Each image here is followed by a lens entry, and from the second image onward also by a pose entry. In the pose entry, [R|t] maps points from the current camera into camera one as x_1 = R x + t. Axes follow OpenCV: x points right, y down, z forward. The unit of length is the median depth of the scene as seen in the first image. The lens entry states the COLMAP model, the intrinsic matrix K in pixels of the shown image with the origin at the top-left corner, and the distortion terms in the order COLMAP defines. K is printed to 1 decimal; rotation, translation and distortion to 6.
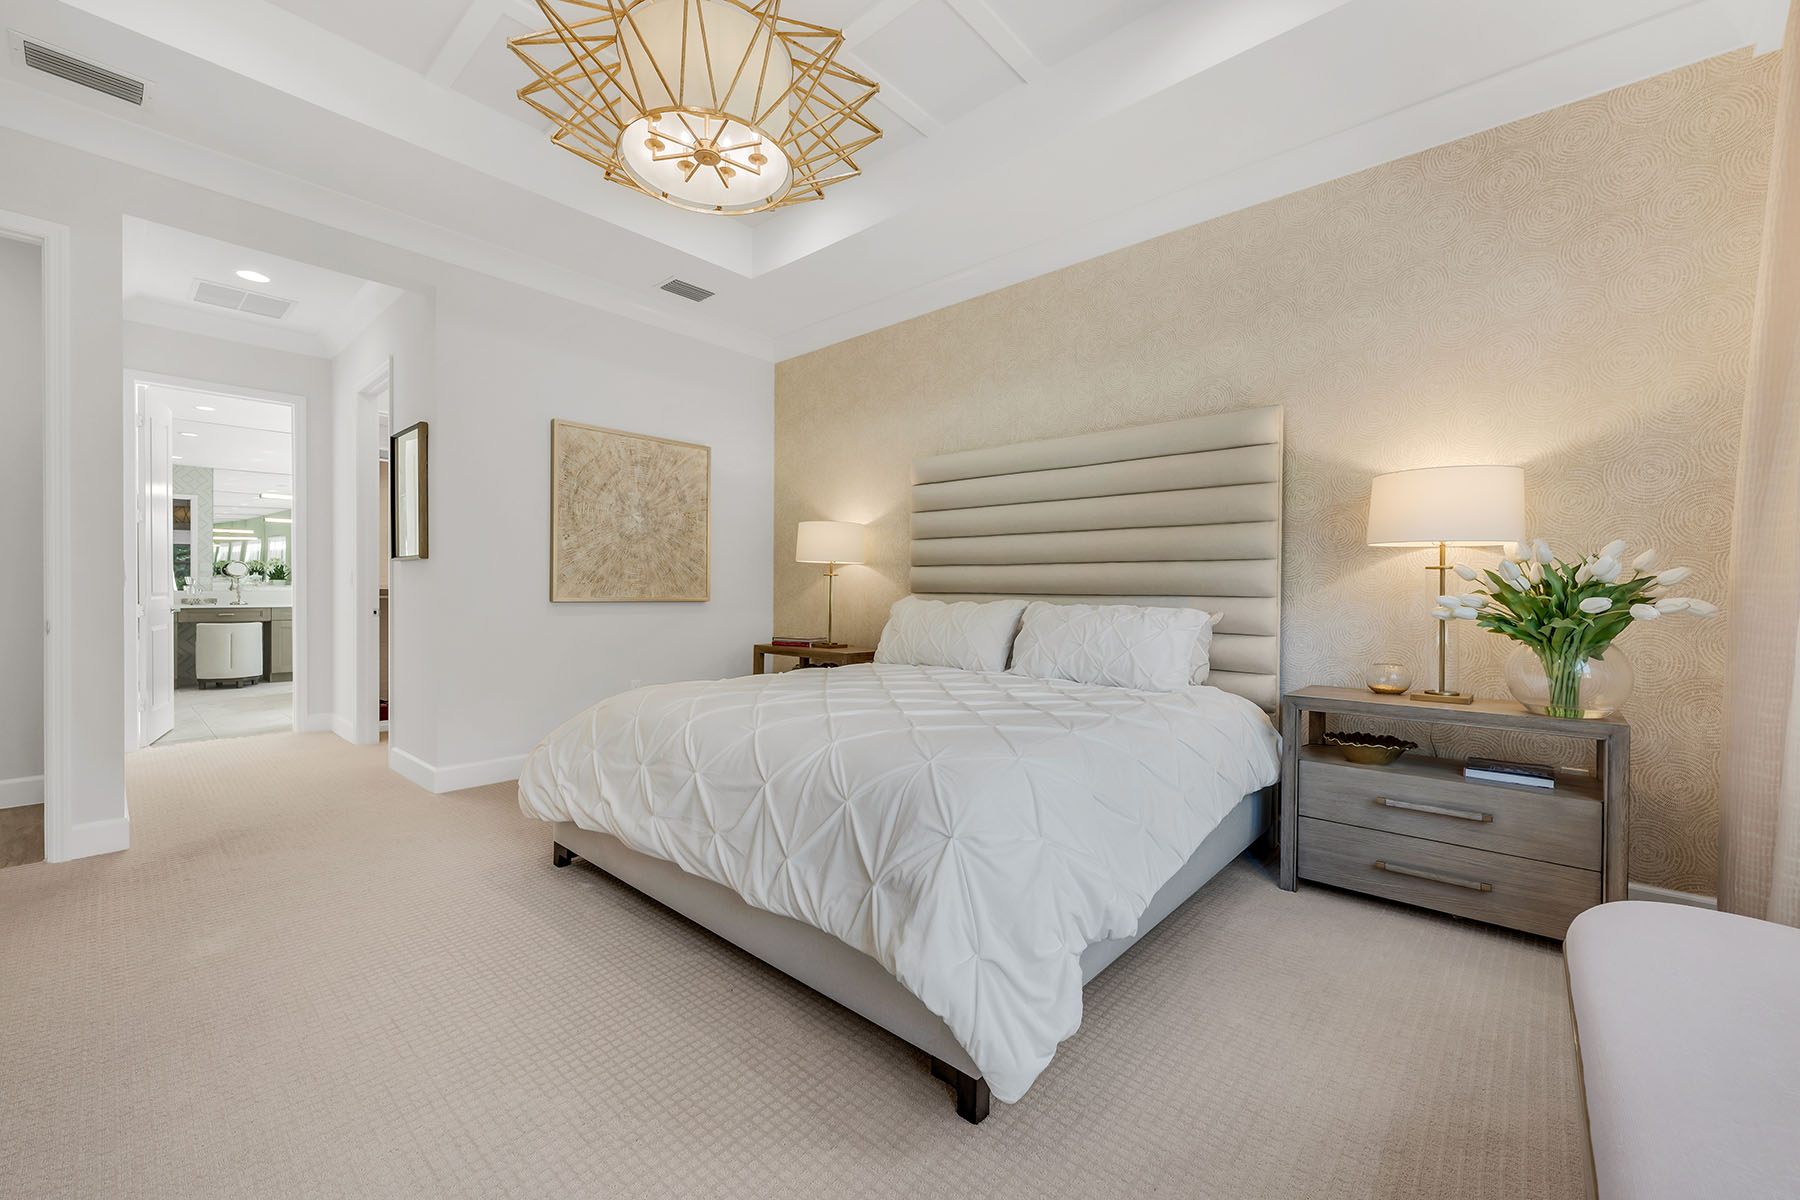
lens RADIAL K [[722.0, 0, 896.1], [0, 722.0, 585.7], [0, 0, 1]] dist [-0.000740, -0.000012]
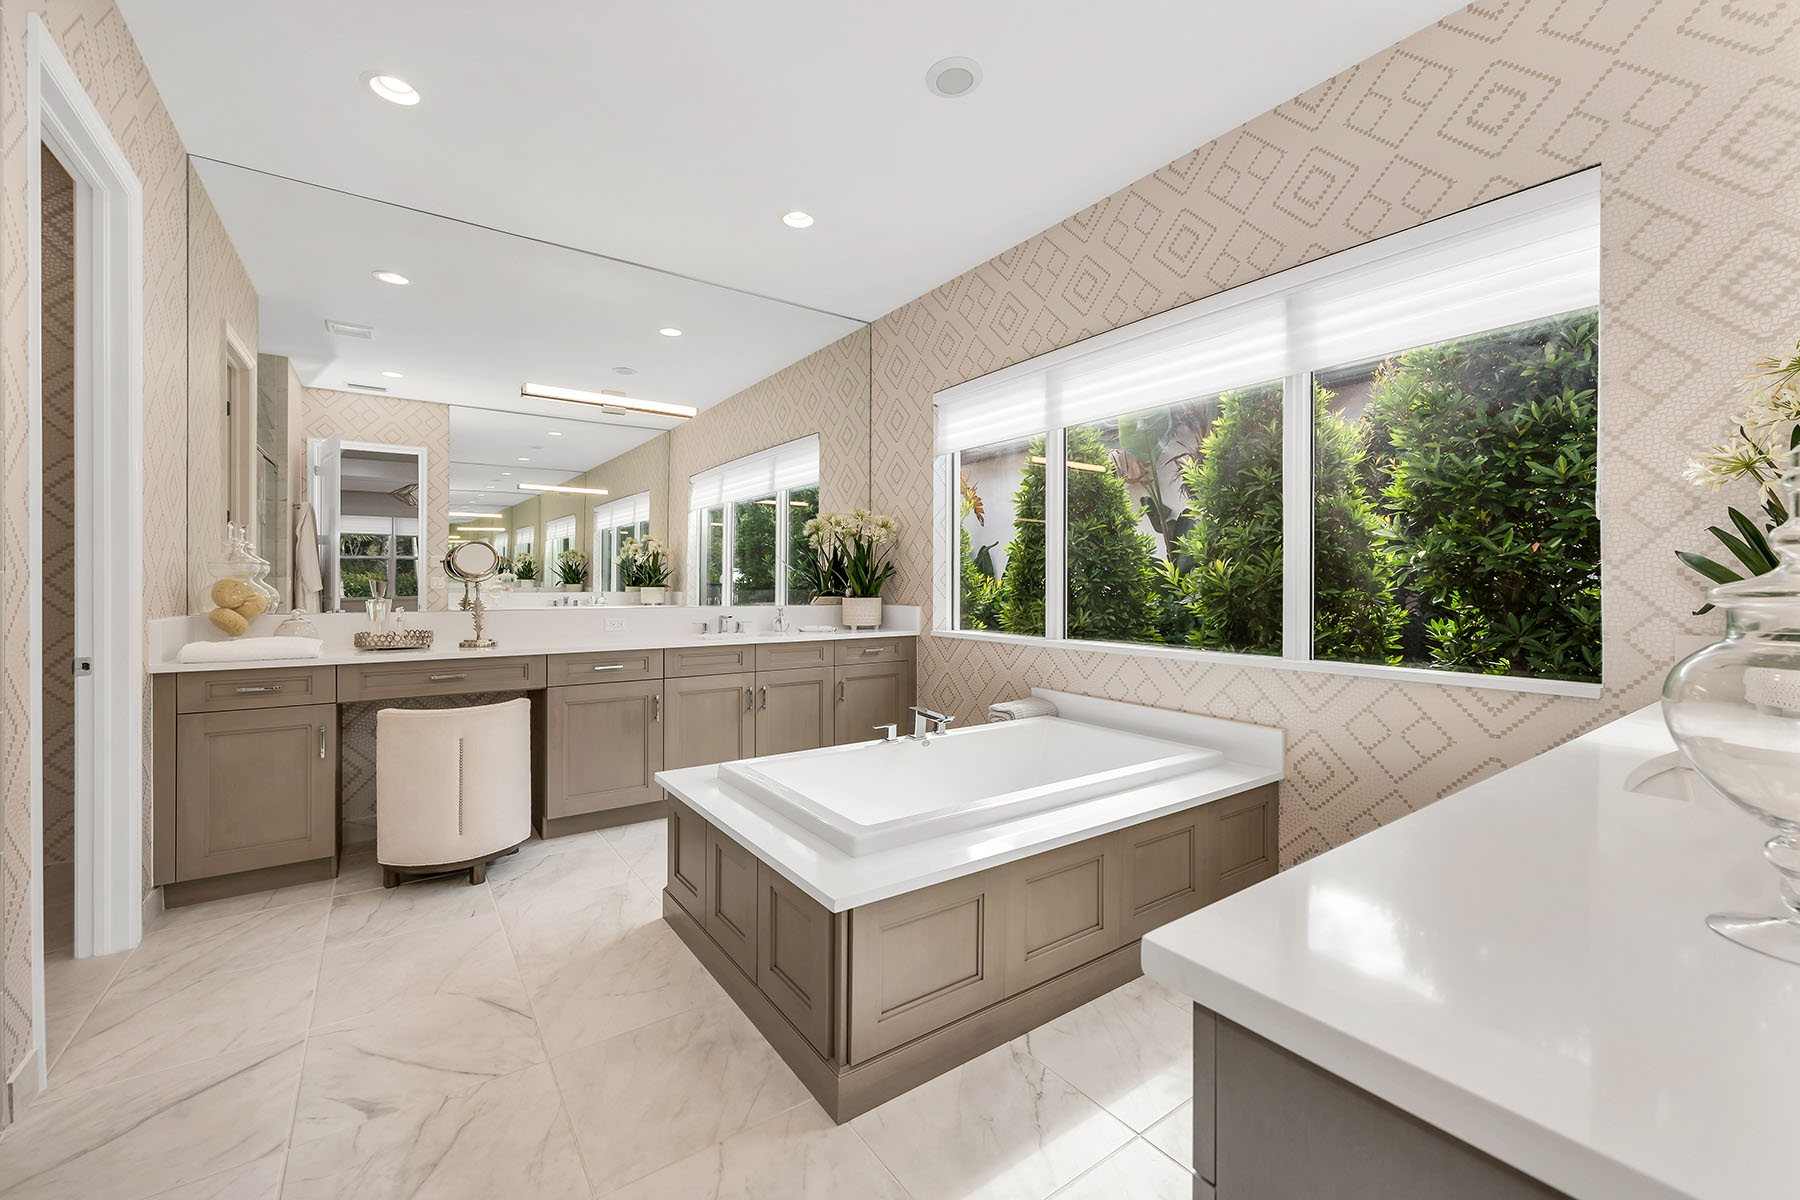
lens RADIAL K [[722.0, 0, 896.1], [0, 722.0, 585.7], [0, 0, 1]] dist [-0.000740, -0.000012]
pose [[0.974892, -0.002468, -0.222663, -0.588132], [0.004358, 0.999959, 0.007999, -0.011479], [0.222634, -0.008769, 0.974863, 0.653617]]
